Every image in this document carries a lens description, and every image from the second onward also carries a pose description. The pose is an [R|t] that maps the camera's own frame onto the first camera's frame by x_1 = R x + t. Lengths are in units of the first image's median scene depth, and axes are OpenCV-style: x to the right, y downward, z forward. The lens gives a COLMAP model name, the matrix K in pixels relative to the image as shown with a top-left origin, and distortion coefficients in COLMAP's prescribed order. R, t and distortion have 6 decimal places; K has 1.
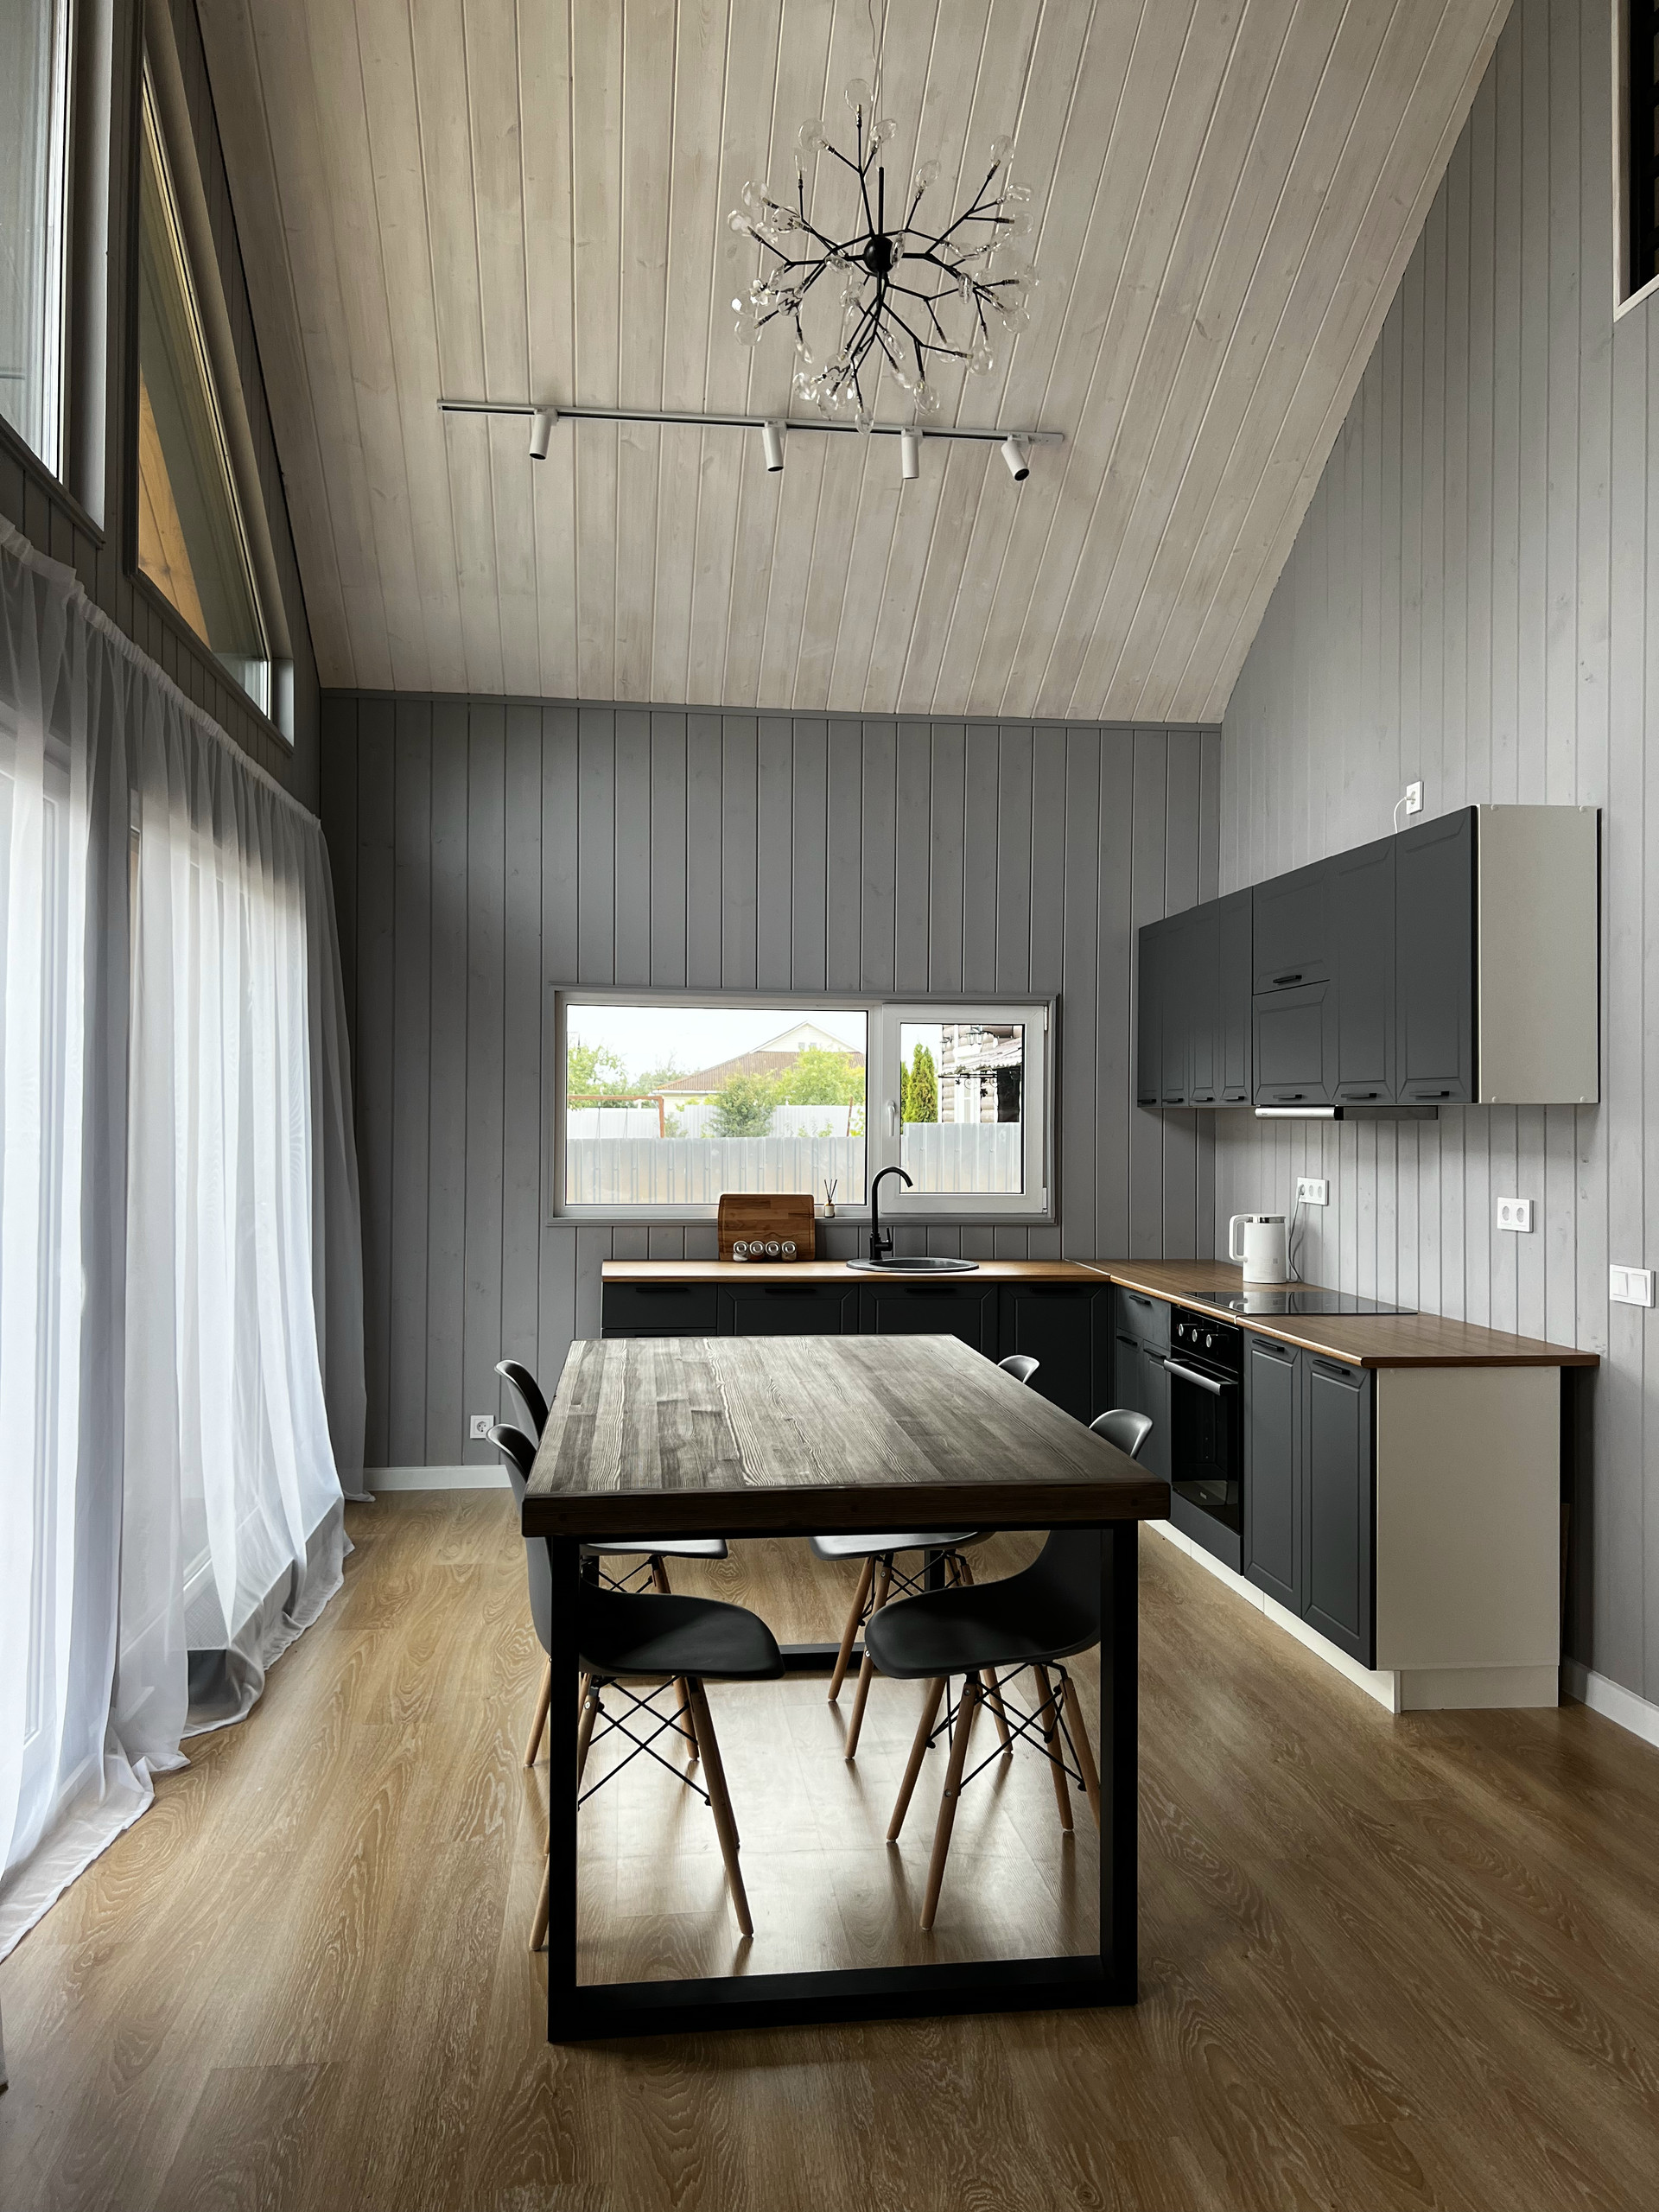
lens RADIAL K [[1659.7, 0, 828.4], [0, 1659.7, 1105.1], [0, 0, 1]] dist [0.055643, -0.066713]
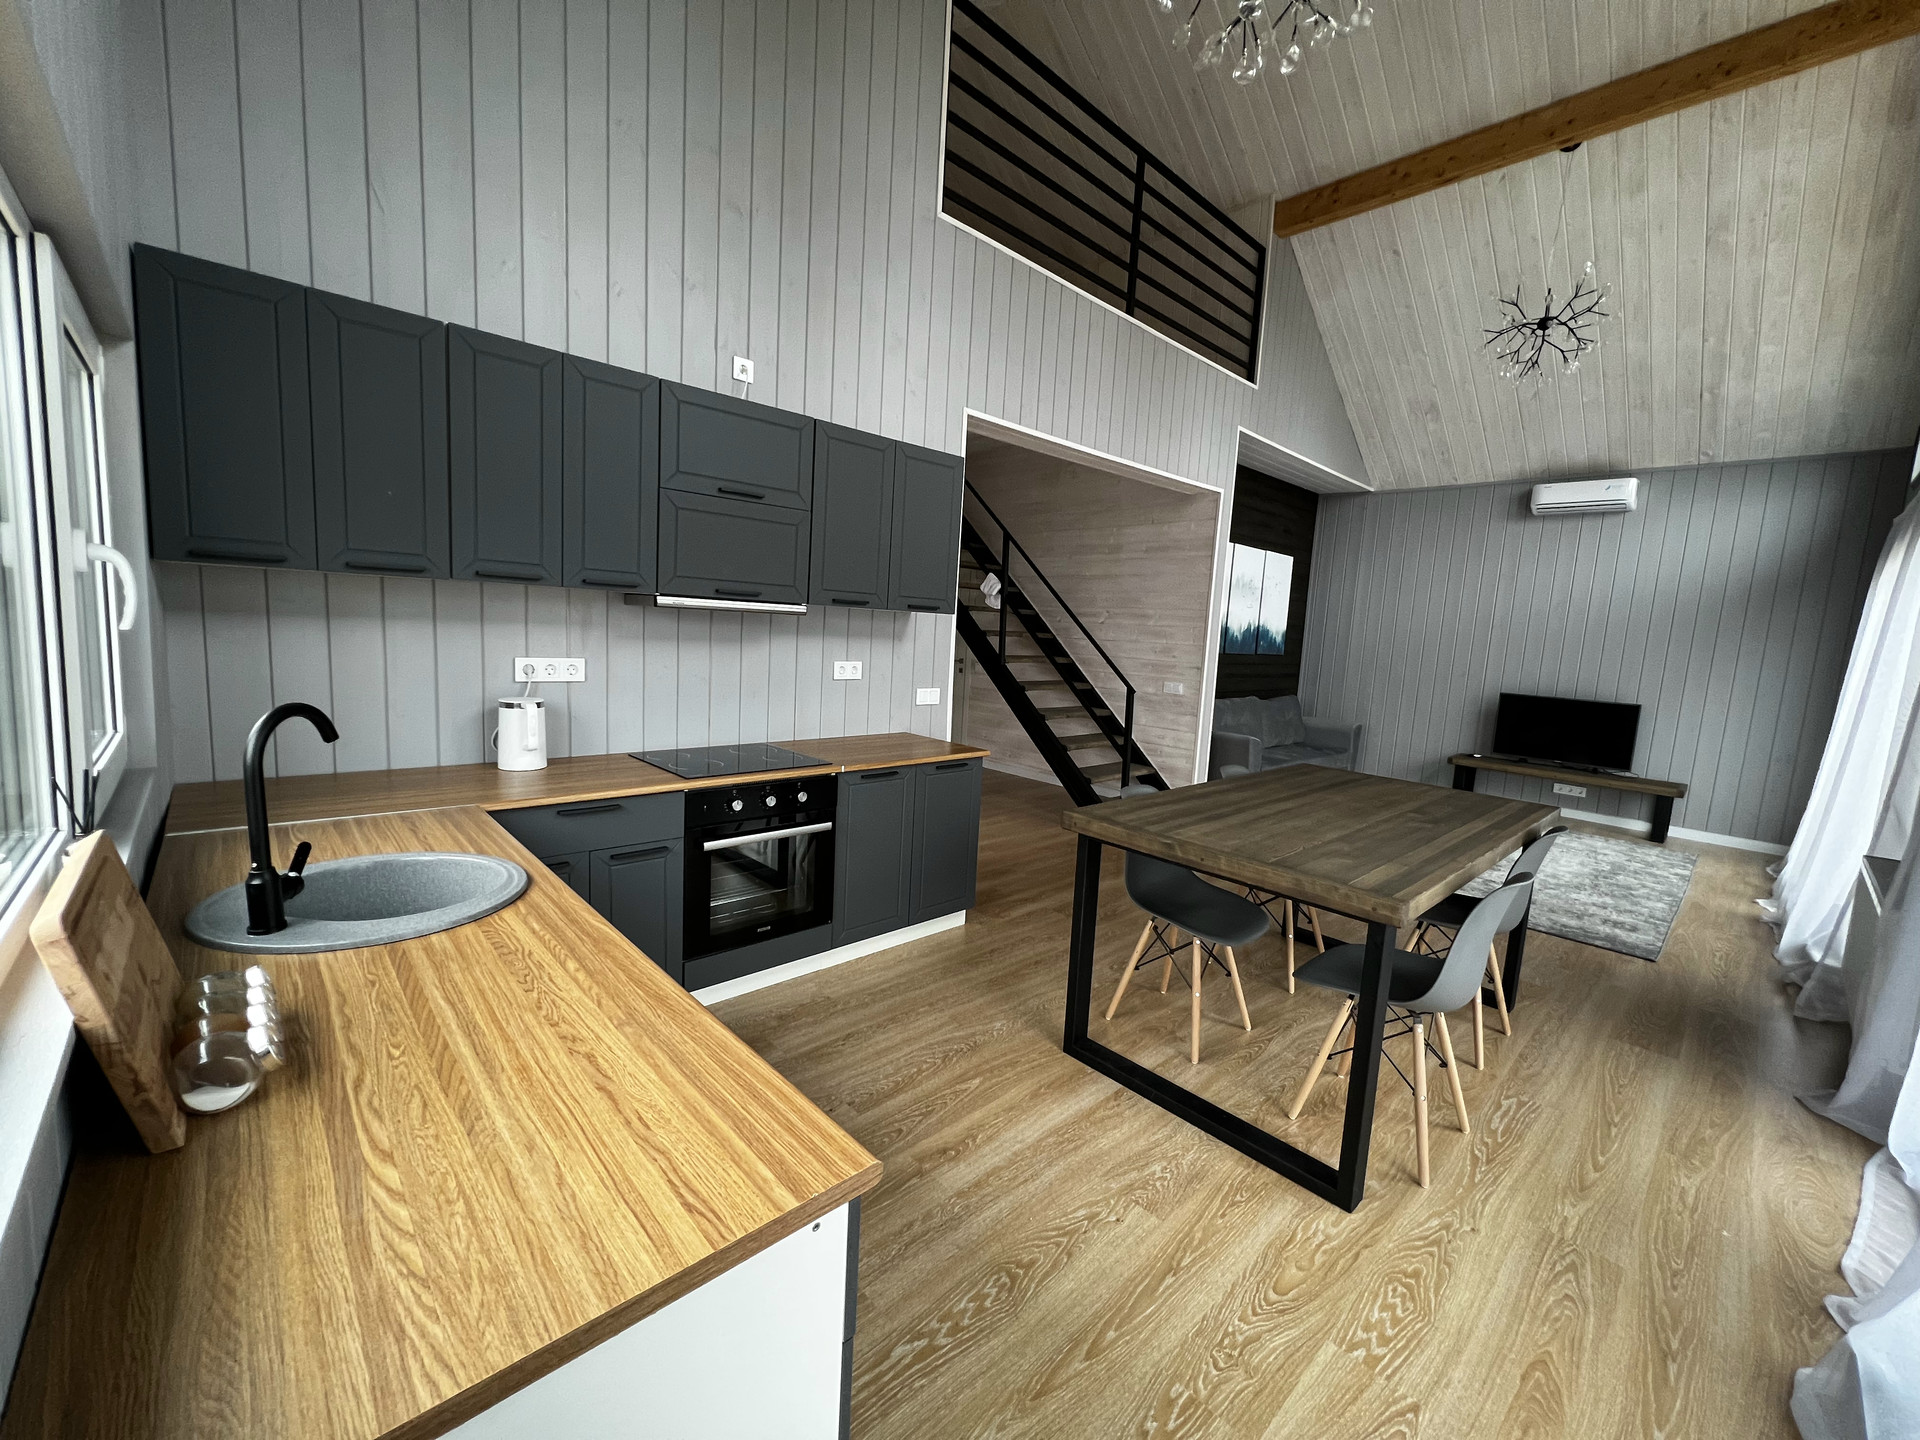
lens RADIAL K [[769.0, 0, 955.4], [0, 769.0, 716.8], [0, 0, 1]] dist [-0.000301, 0.000039]
pose [[-0.589860, -0.136672, 0.795855, -0.242967], [-0.065282, 0.990418, 0.121699, 0.005282], [-0.804862, 0.019830, -0.593130, 1.067487]]
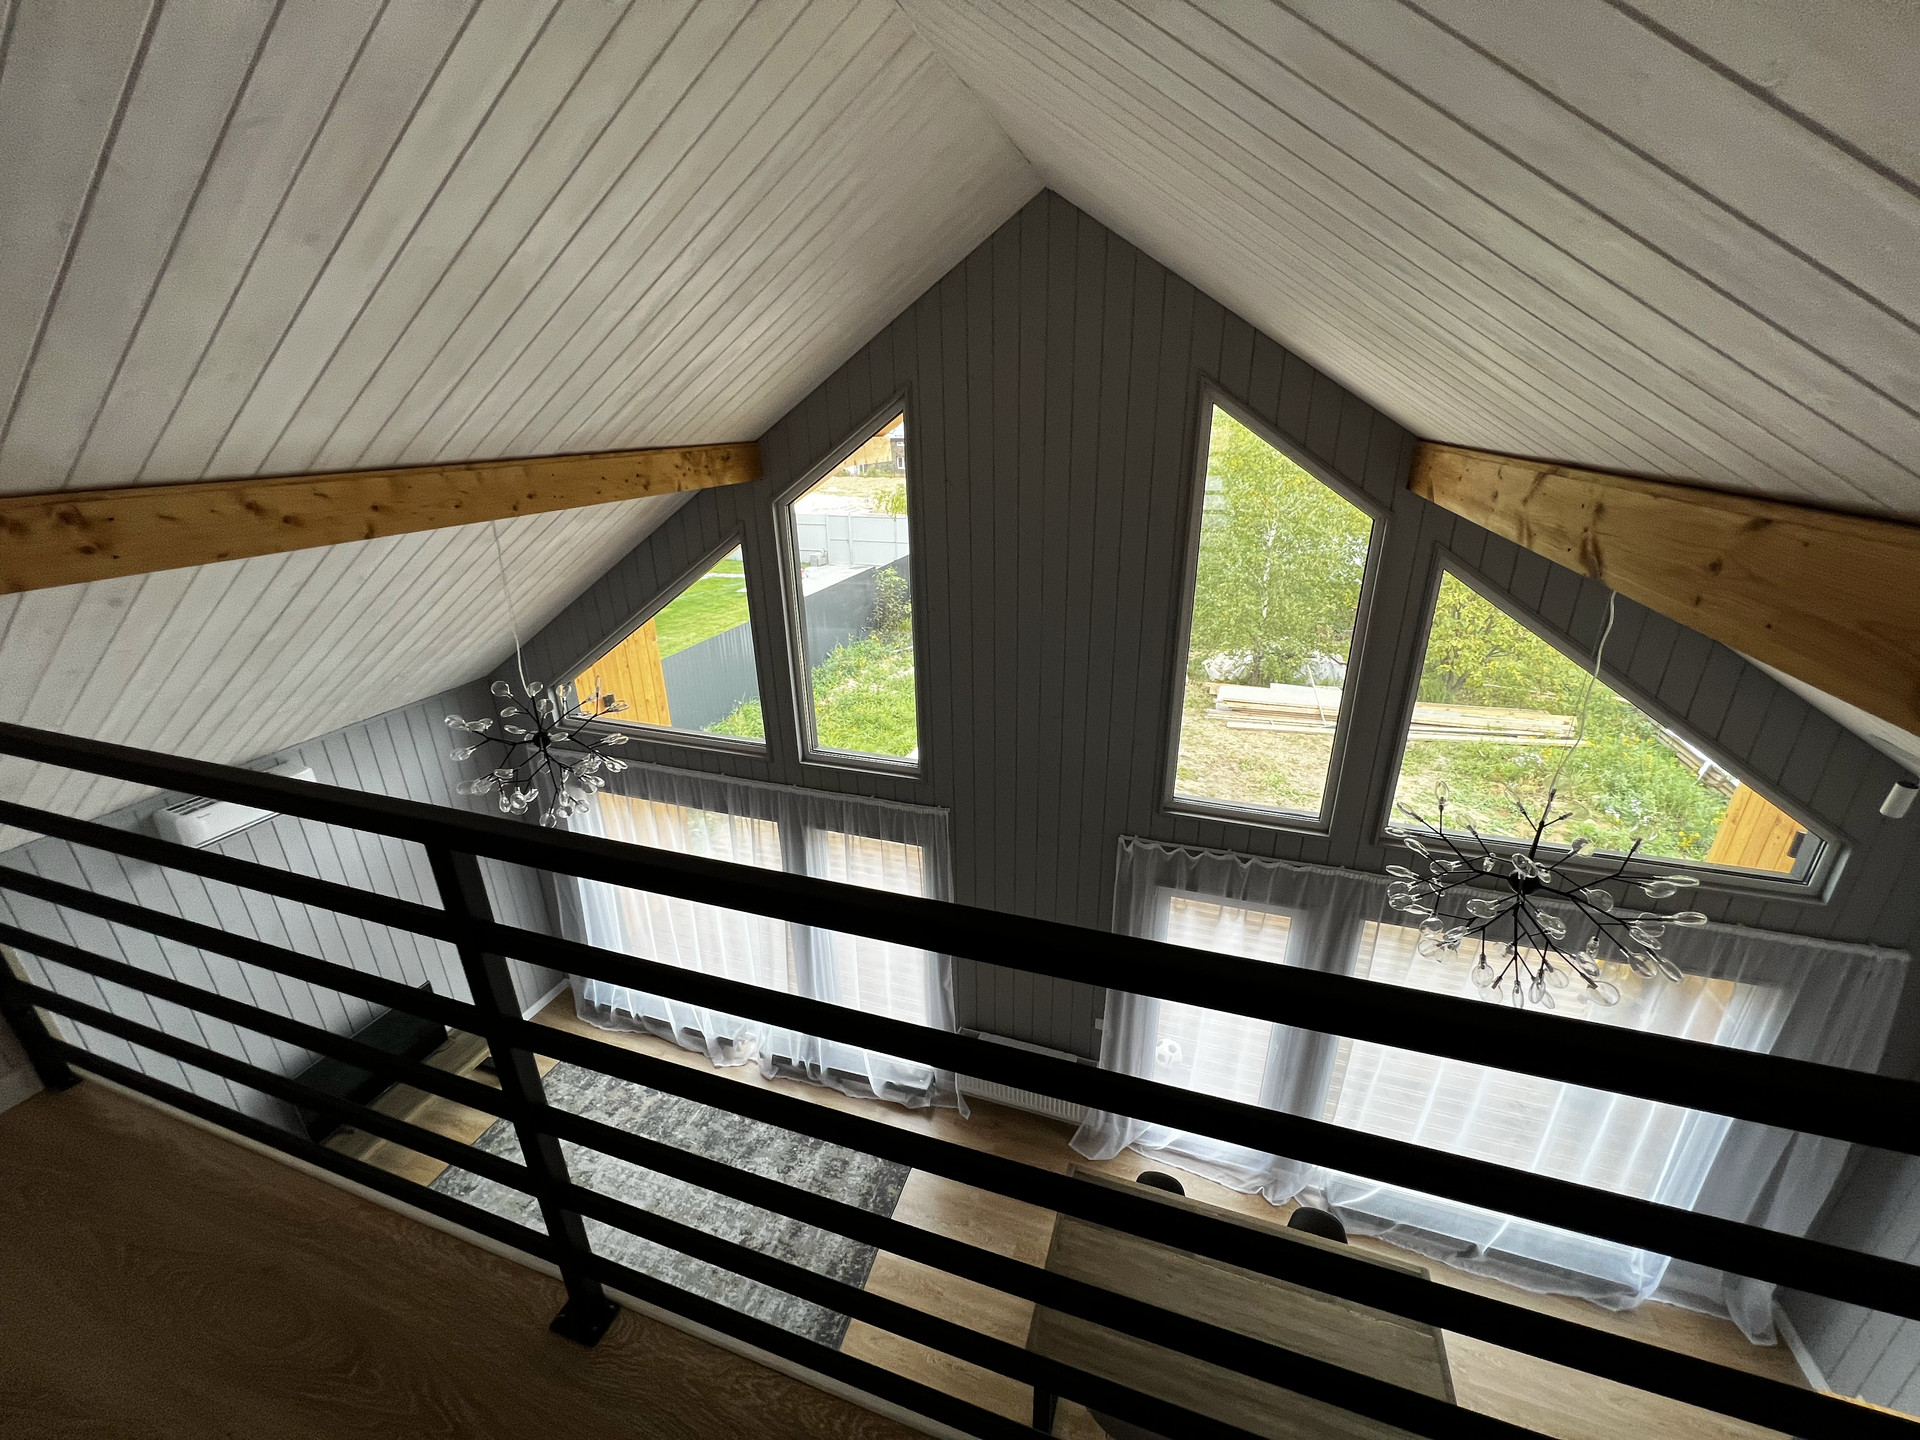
lens RADIAL K [[769.0, 0, 955.4], [0, 769.0, 716.8], [0, 0, 1]] dist [-0.000301, 0.000039]
pose [[-0.436441, 0.334683, -0.835169, 0.457579], [0.016892, 0.931125, 0.364309, -0.590003], [0.899575, 0.144892, -0.412034, 0.584306]]
